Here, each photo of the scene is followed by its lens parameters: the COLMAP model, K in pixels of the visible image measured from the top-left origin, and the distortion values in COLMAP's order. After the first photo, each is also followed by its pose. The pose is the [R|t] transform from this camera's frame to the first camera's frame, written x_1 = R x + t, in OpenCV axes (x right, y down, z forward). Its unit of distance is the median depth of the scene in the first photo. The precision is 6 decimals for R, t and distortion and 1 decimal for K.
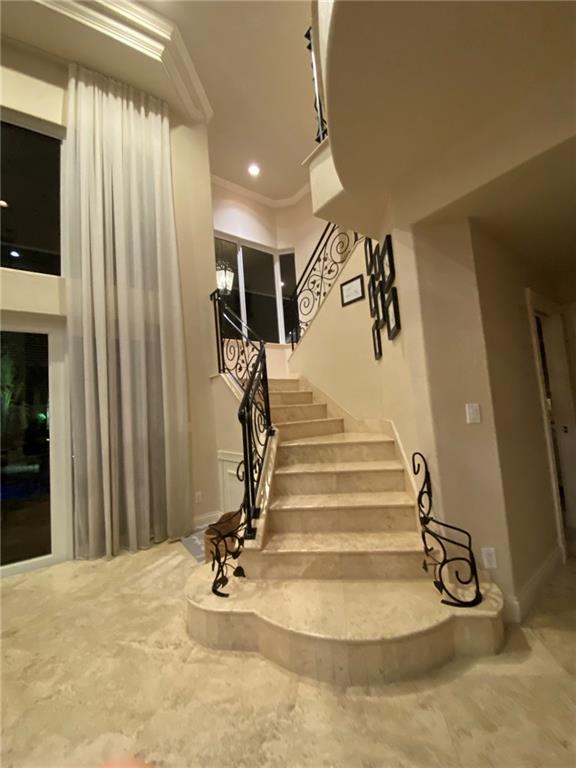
lens RADIAL K [[316.6, 0, 302.0], [0, 316.6, 385.1], [0, 0, 1]] dist [0.026913, -0.024753]
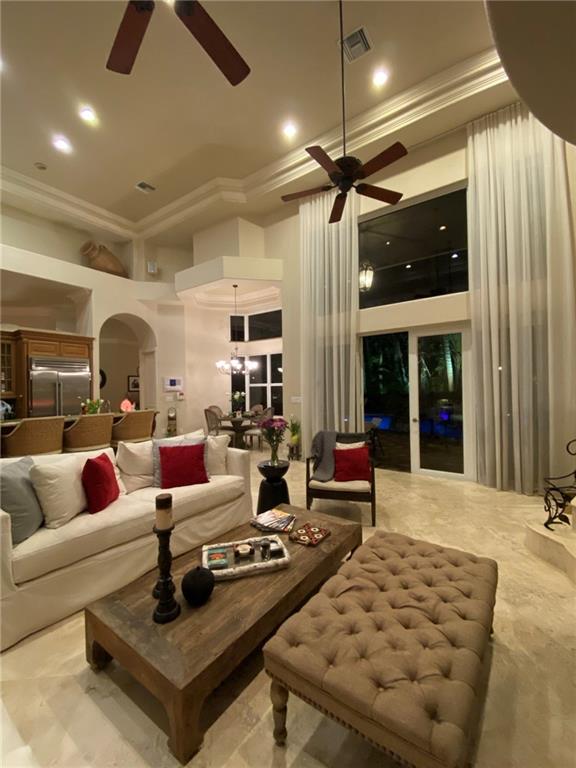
lens RADIAL K [[316.6, 0, 302.0], [0, 316.6, 385.1], [0, 0, 1]] dist [0.026913, -0.024753]
pose [[0.351289, 0.053132, -0.934758, 0.370937], [0.059614, 0.995093, 0.078965, -0.079318], [0.934367, -0.083465, 0.346398, -0.252801]]
